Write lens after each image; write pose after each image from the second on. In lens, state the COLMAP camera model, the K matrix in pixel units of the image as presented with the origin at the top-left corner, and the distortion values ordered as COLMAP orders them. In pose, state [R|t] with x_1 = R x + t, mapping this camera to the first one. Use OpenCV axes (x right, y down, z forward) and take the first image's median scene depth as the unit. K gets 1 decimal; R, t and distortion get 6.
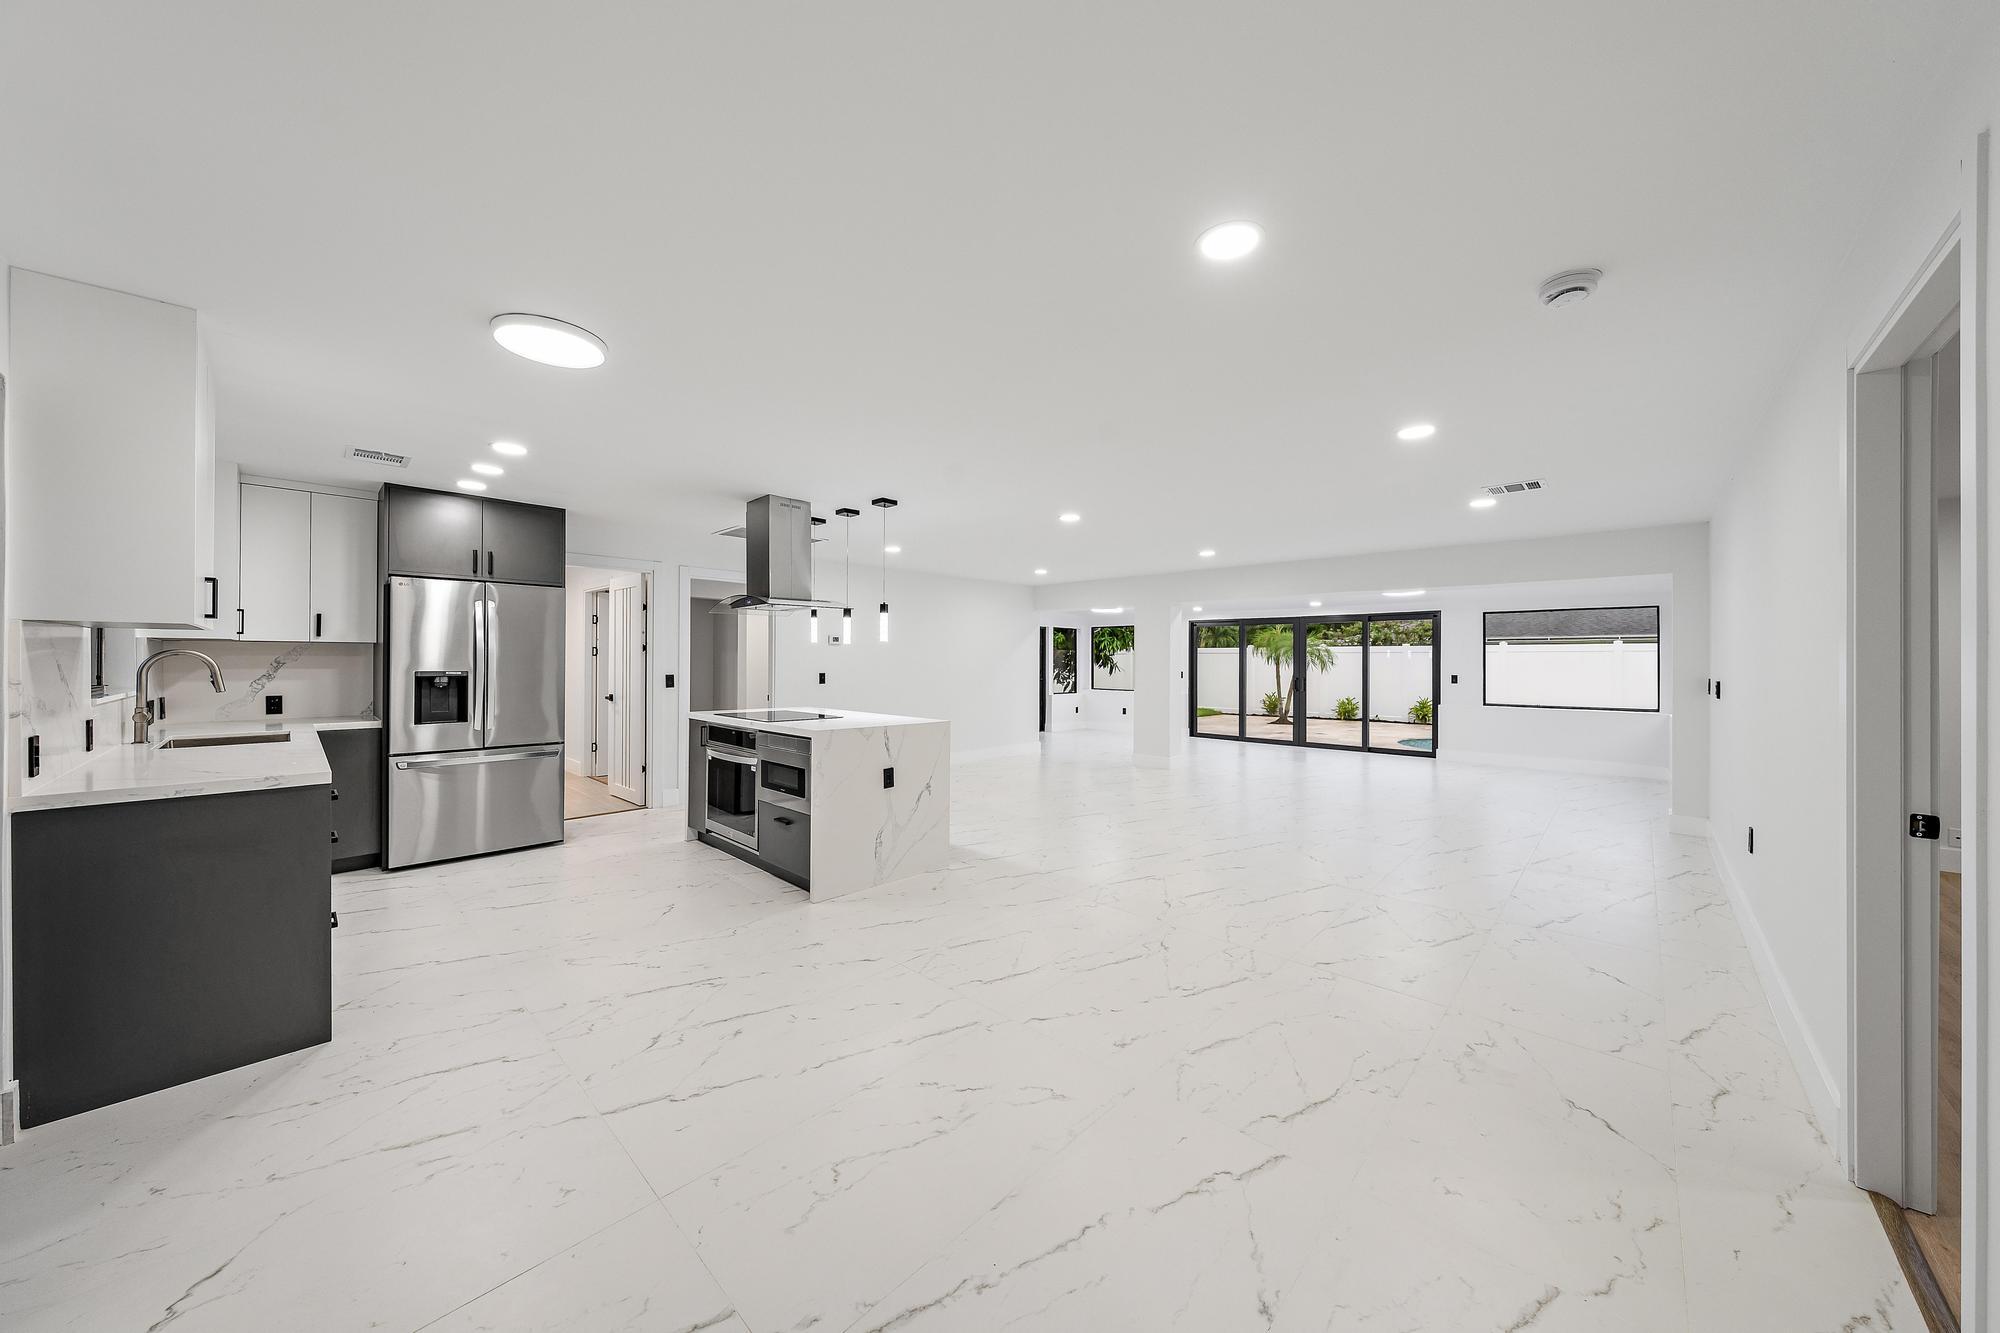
lens RADIAL K [[690.1, 0, 997.5], [0, 690.1, 658.9], [0, 0, 1]] dist [-0.001342, -0.000005]
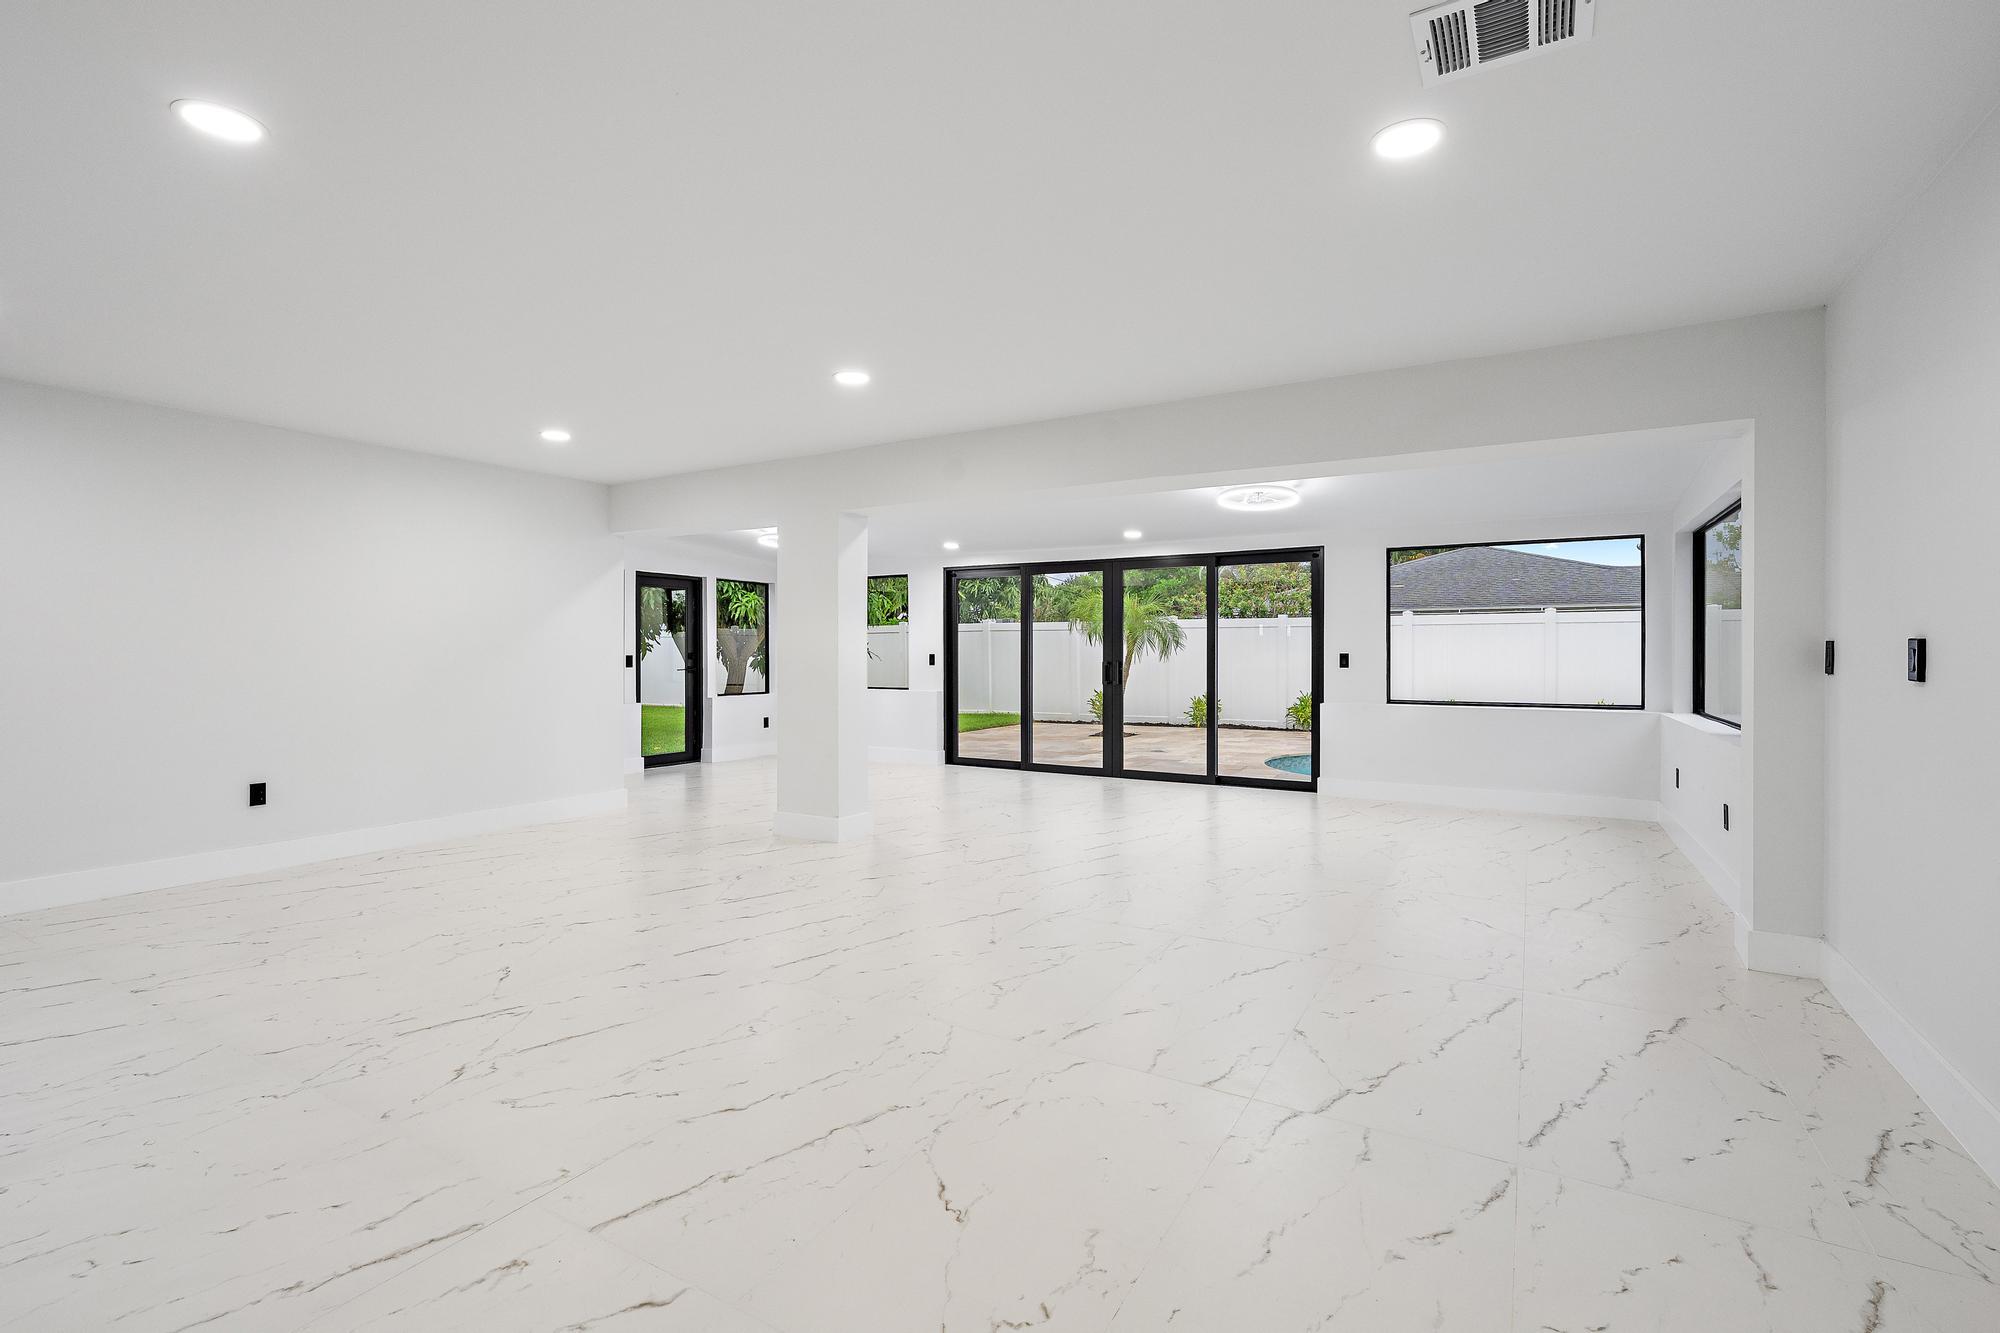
lens RADIAL K [[931.7, 0, 992.5], [0, 931.7, 655.2], [0, 0, 1]] dist [0.004405, -0.000006]
pose [[0.975430, -0.006303, 0.220219, 0.162368], [0.004652, 0.999957, 0.008012, 0.014833], [-0.220260, -0.006791, 0.975418, 0.241967]]
